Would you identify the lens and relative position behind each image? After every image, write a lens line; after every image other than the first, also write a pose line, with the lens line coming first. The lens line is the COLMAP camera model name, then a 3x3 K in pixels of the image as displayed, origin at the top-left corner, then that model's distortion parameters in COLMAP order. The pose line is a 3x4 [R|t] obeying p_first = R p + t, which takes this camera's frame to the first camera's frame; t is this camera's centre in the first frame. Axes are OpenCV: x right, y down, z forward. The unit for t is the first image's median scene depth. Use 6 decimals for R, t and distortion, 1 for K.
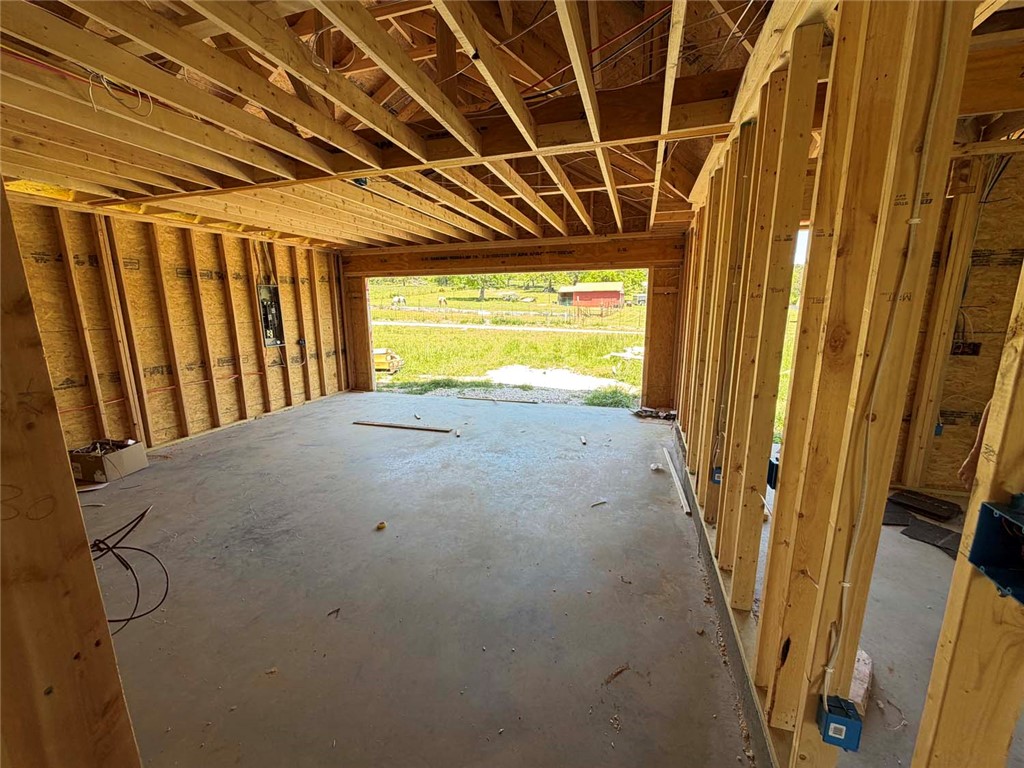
lens RADIAL K [[407.1, 0, 510.4], [0, 407.1, 384.2], [0, 0, 1]] dist [0.000042, 0.000056]
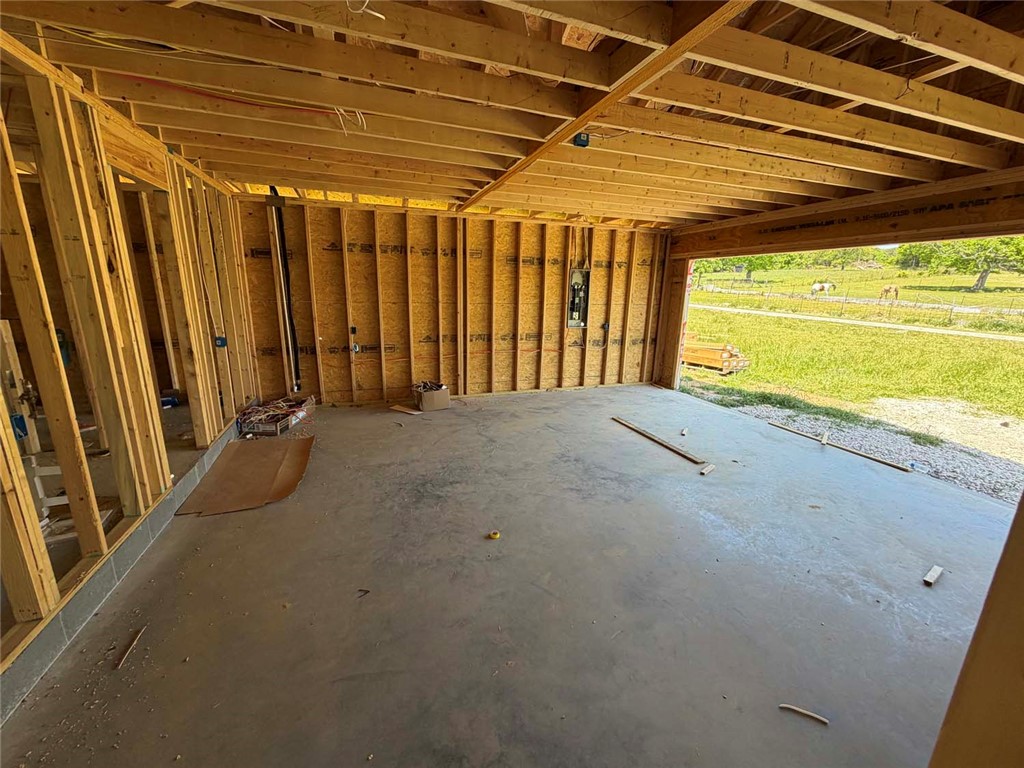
lens RADIAL K [[407.1, 0, 509.7], [0, 407.1, 383.3], [0, 0, 1]] dist [0.000042, 0.000056]
pose [[0.600121, 0.202701, -0.773801, 0.166007], [-0.178497, 0.976903, 0.117472, -0.046528], [0.779740, 0.067624, 0.622441, 0.221391]]
